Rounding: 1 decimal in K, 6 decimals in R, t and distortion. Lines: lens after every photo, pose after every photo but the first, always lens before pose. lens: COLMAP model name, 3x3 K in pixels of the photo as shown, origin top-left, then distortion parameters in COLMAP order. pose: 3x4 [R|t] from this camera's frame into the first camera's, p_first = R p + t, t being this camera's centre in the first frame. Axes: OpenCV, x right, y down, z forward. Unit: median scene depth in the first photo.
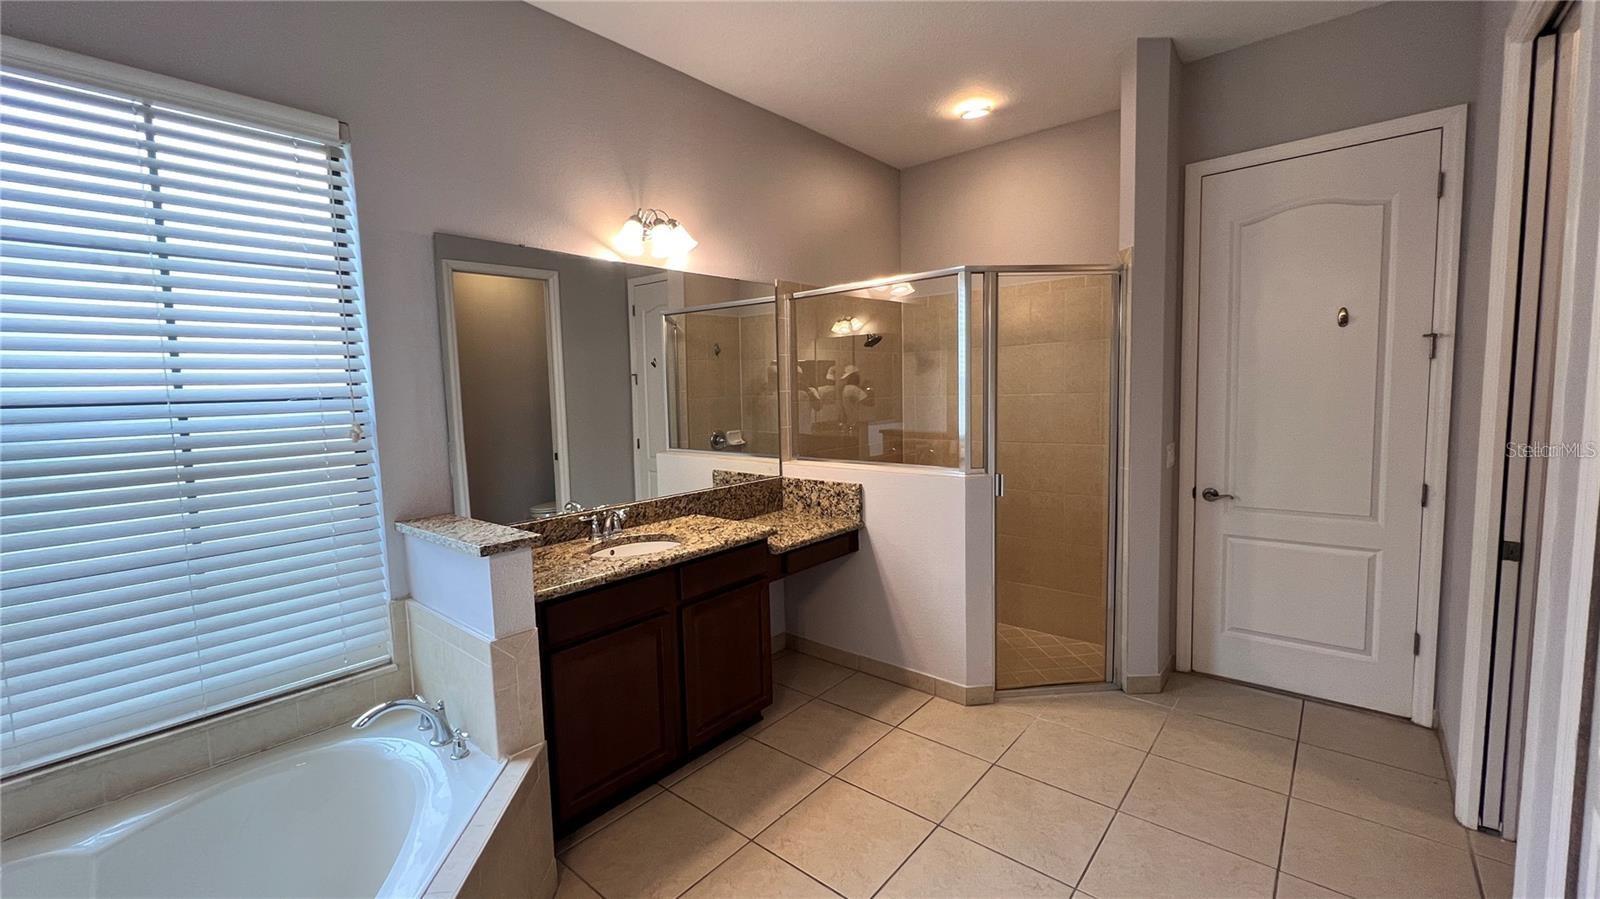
lens RADIAL K [[640.6, 0, 800.0], [0, 640.6, 449.5], [0, 0, 1]] dist [-0.003017, 0.000190]
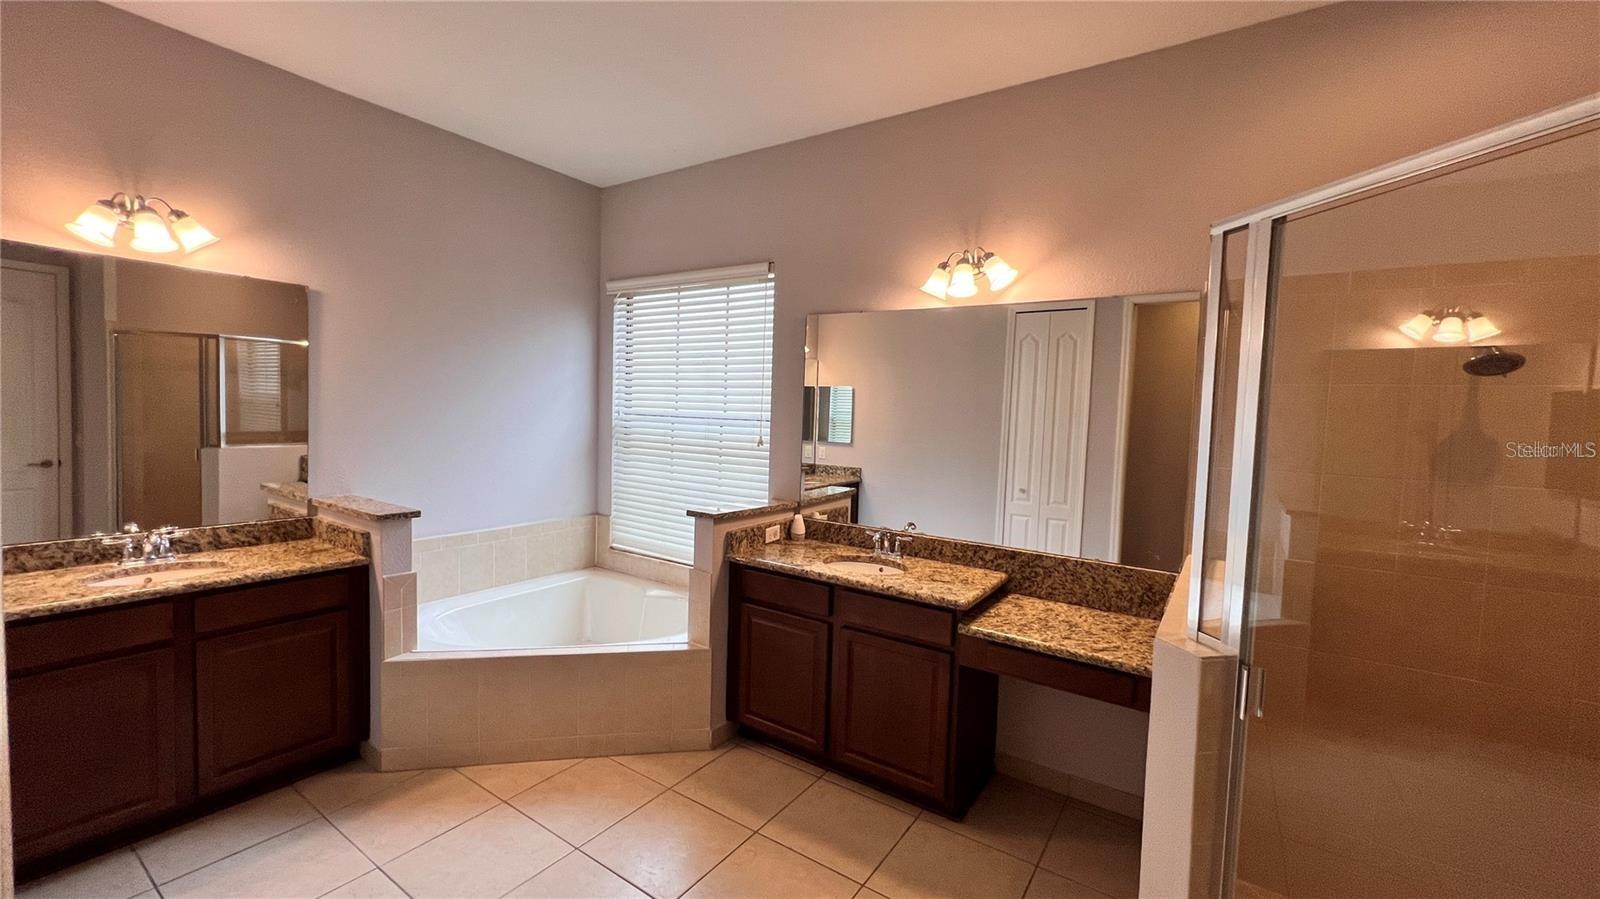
lens RADIAL K [[642.9, 0, 798.9], [0, 642.9, 445.2], [0, 0, 1]] dist [0.000352, 0.000055]
pose [[0.106157, 0.085058, -0.990705, 0.888609], [-0.133114, 0.988582, 0.070612, -0.131100], [0.985399, 0.124381, 0.116267, 0.773356]]
